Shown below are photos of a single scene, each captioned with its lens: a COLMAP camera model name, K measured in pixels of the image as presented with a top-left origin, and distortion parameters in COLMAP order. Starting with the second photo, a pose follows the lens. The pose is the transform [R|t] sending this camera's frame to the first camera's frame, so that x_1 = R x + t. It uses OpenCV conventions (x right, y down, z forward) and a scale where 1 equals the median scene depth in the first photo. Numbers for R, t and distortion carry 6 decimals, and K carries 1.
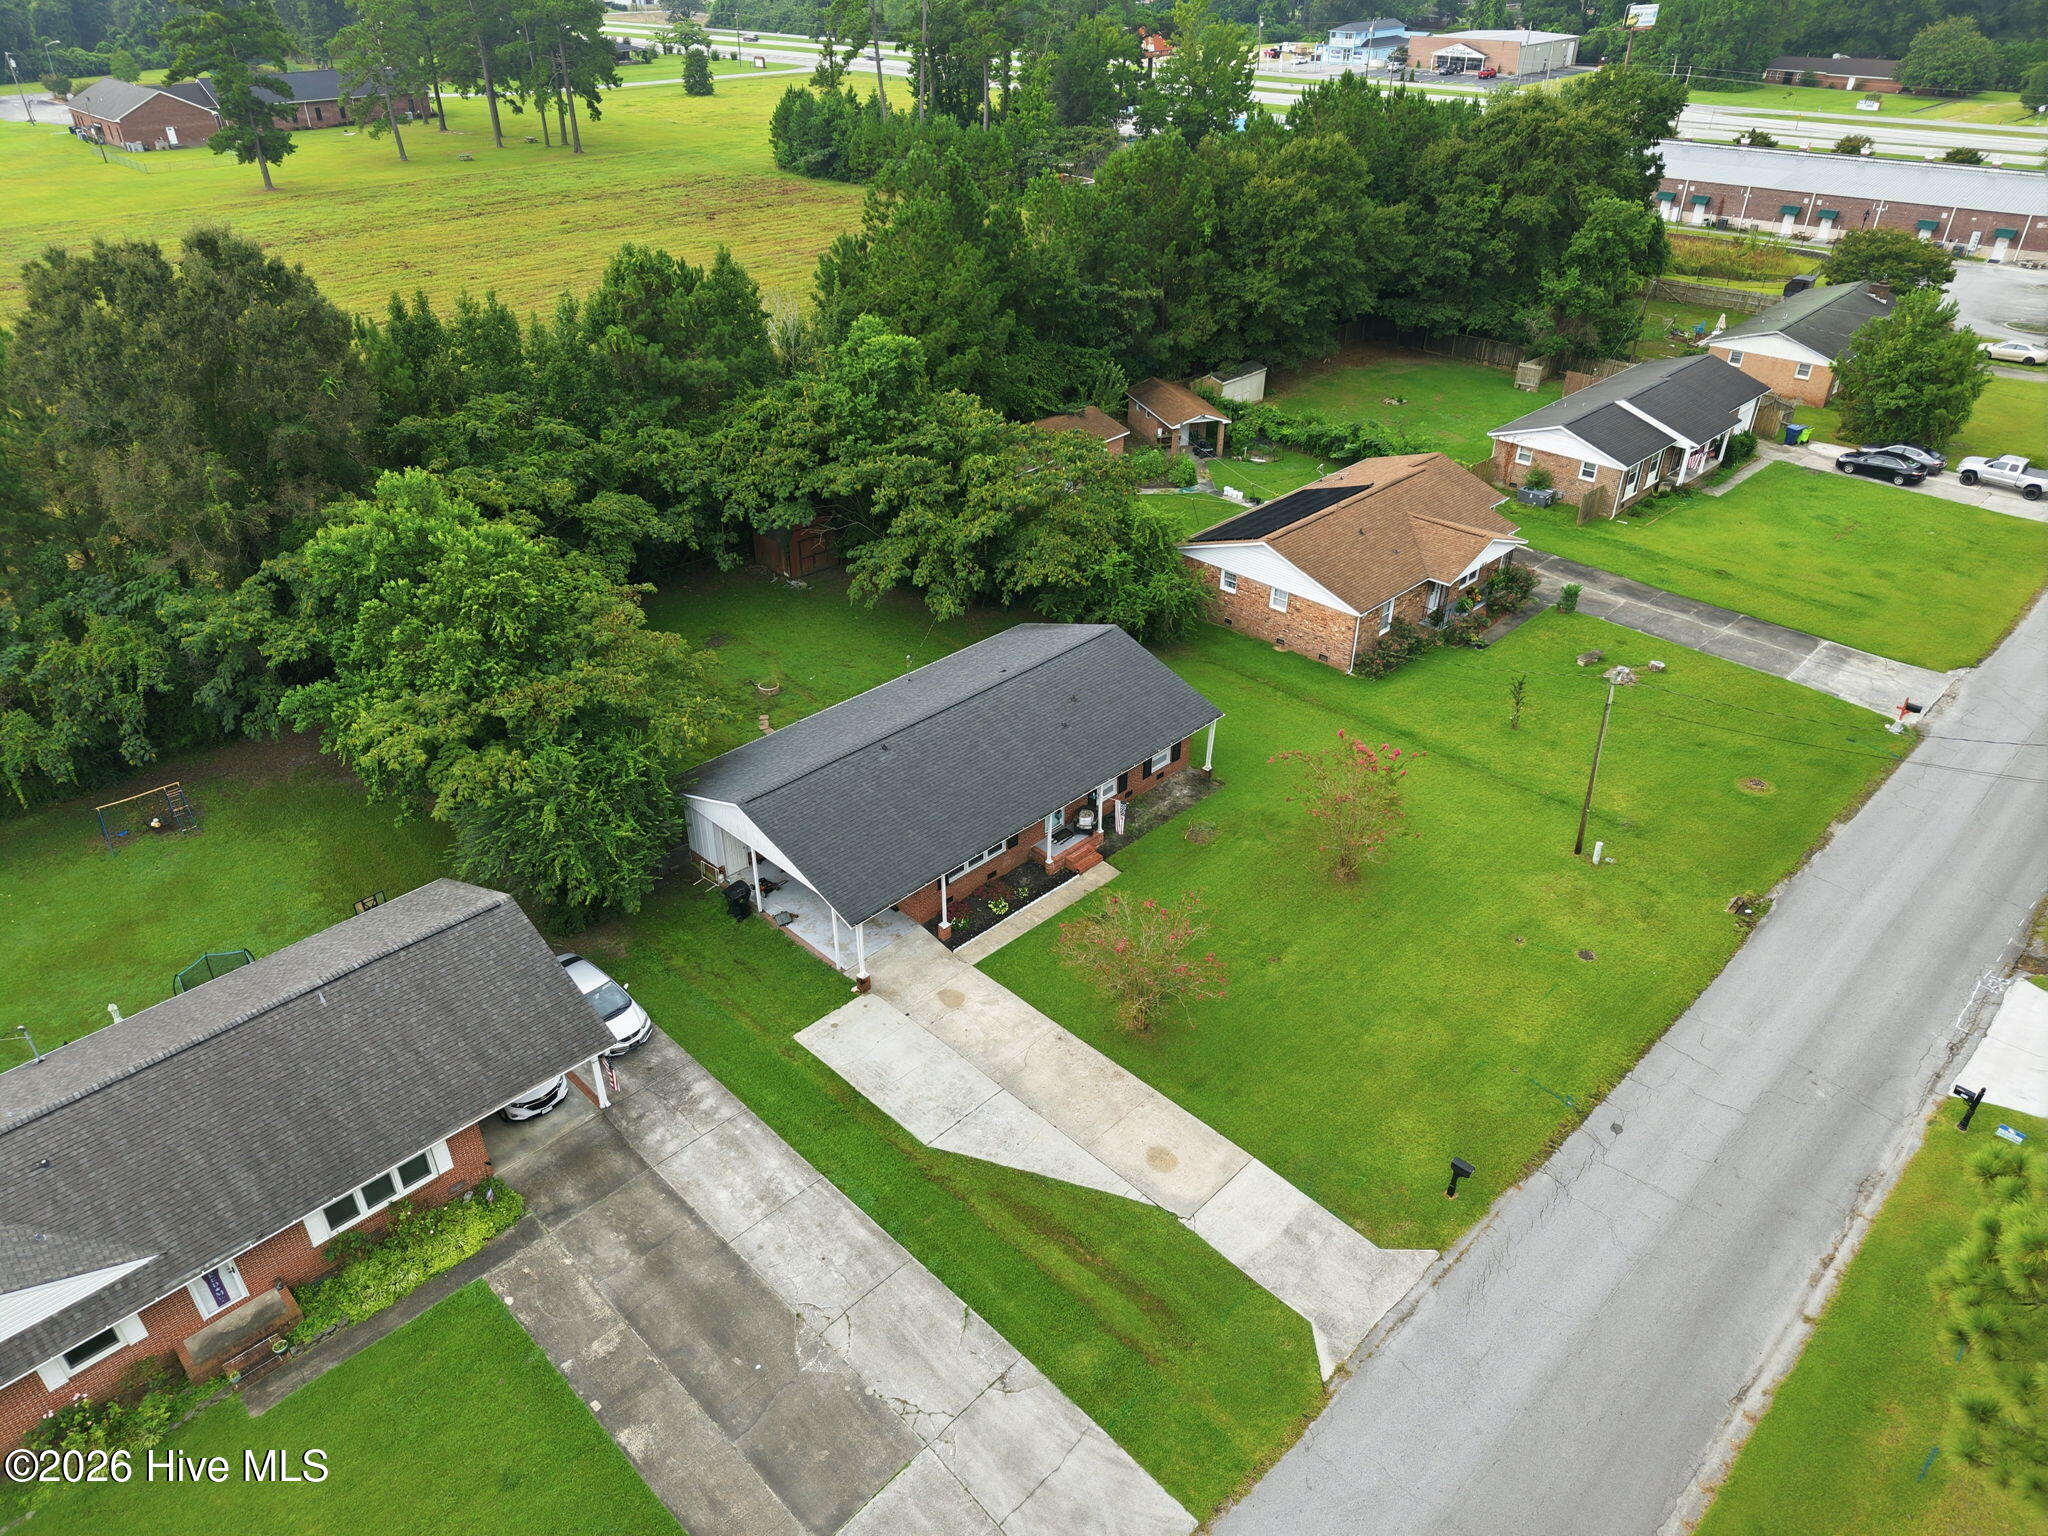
lens RADIAL K [[1361.7, 0, 1035.4], [0, 1361.7, 770.3], [0, 0, 1]] dist [0.029731, -0.026843]
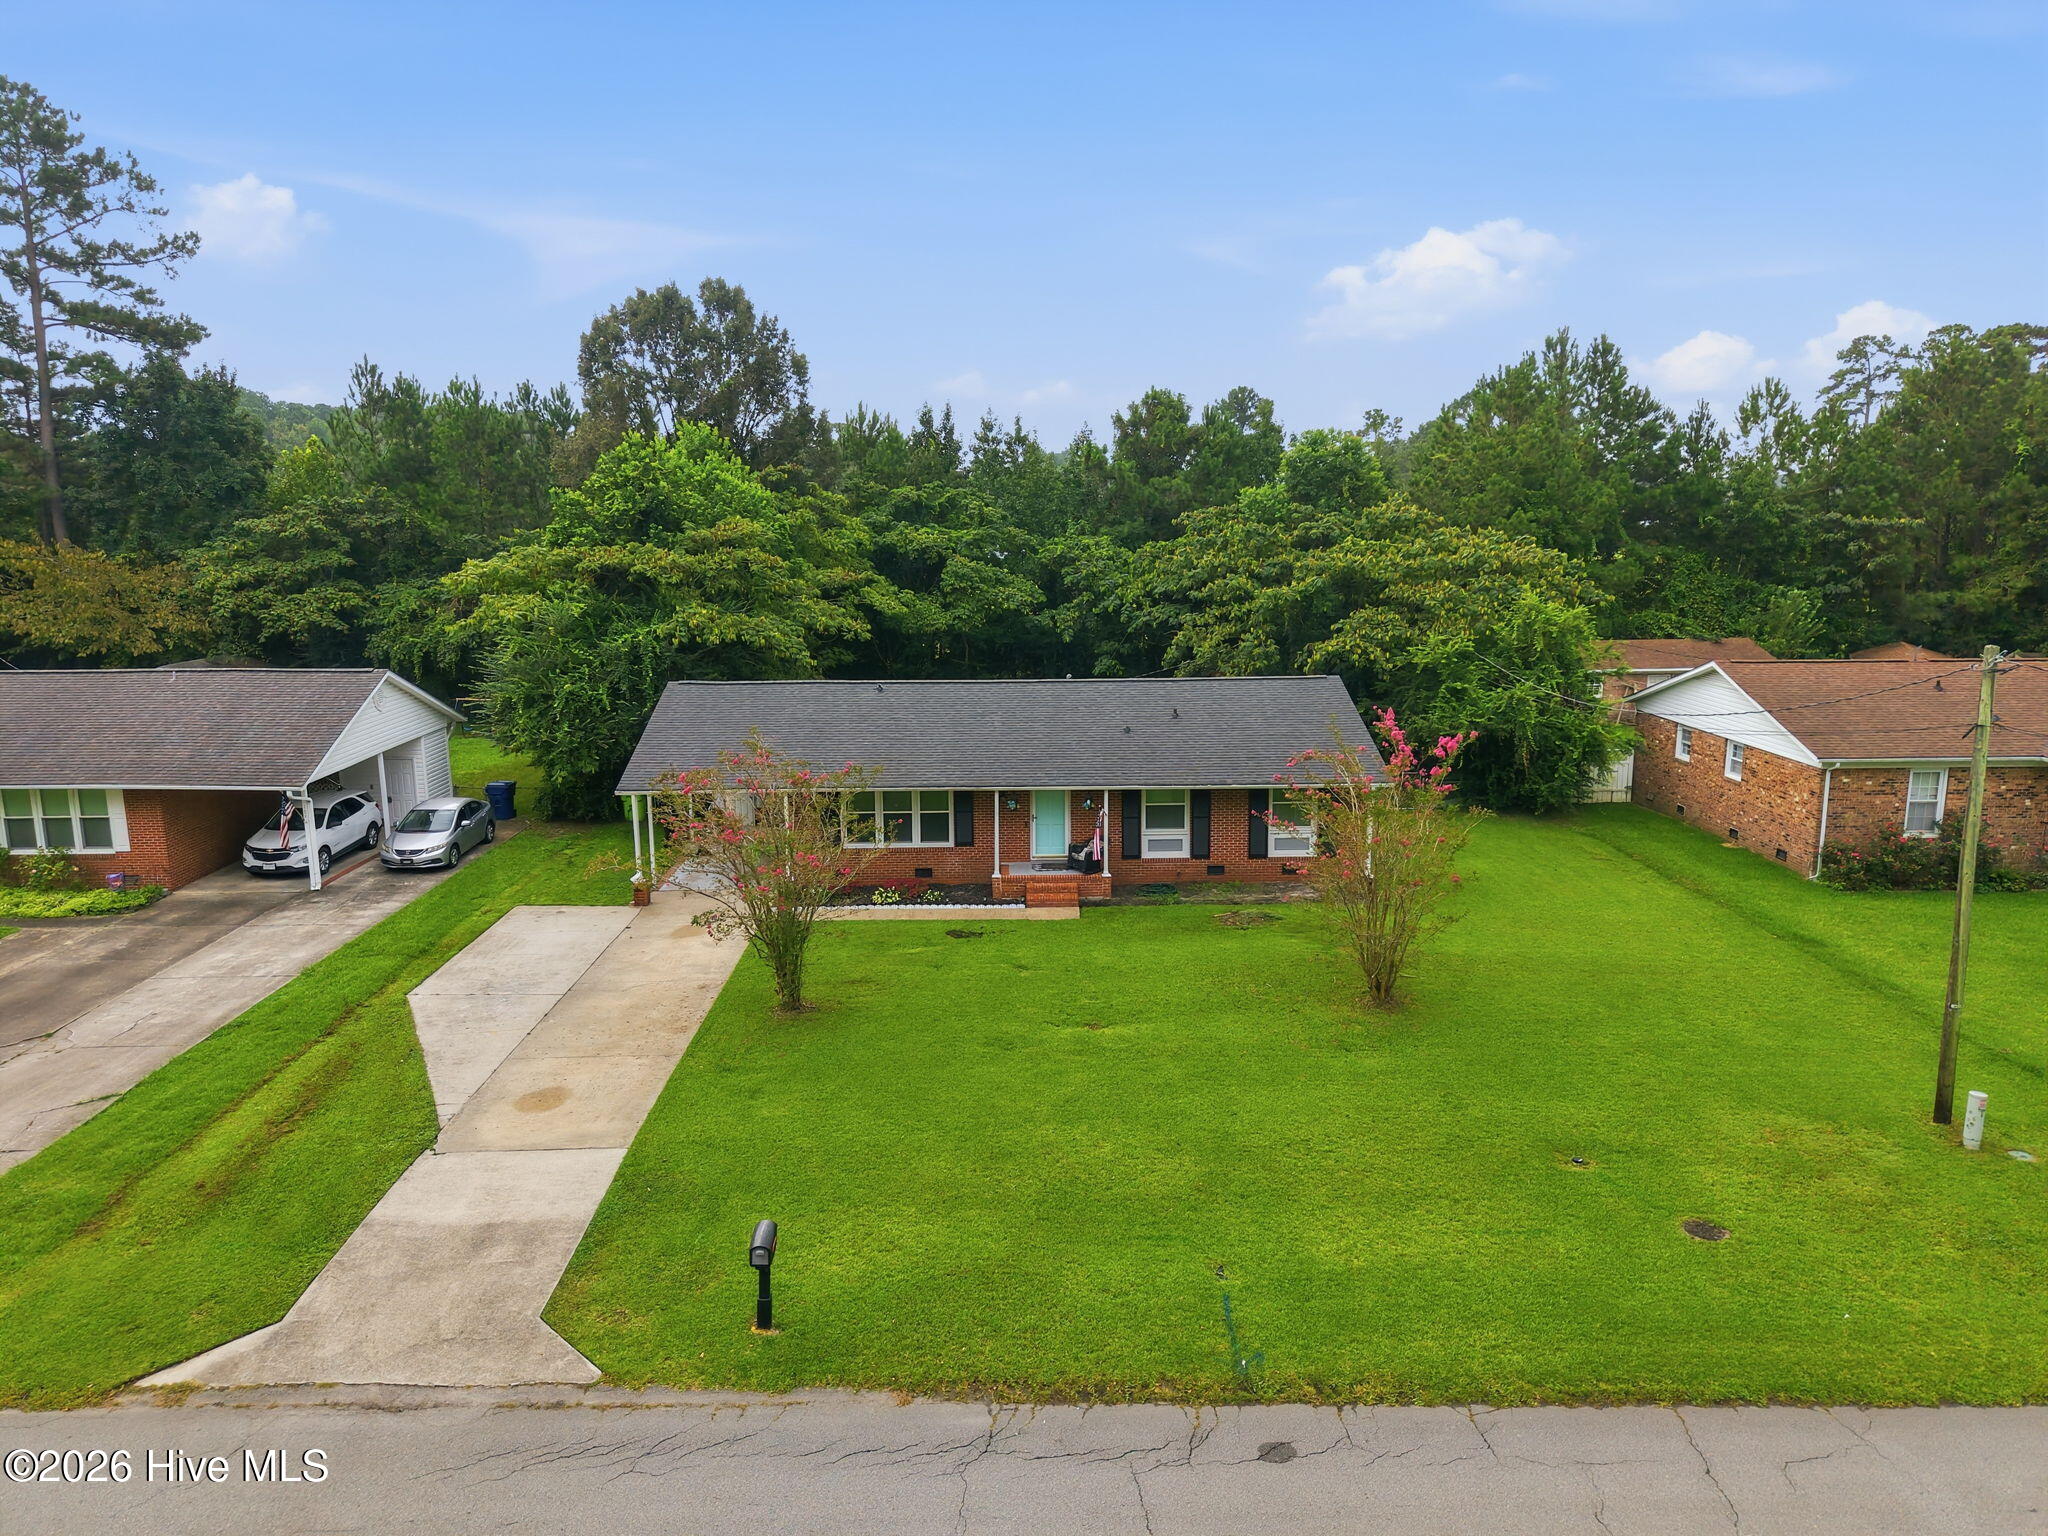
lens RADIAL K [[1361.7, 0, 1025.8], [0, 1361.7, 771.6], [0, 0, 1]] dist [0.029731, -0.026843]
pose [[0.713589, 0.121895, -0.689878, 0.573198], [-0.360458, 0.908280, -0.212361, 0.187130], [0.600717, 0.400211, 0.692077, 0.596747]]
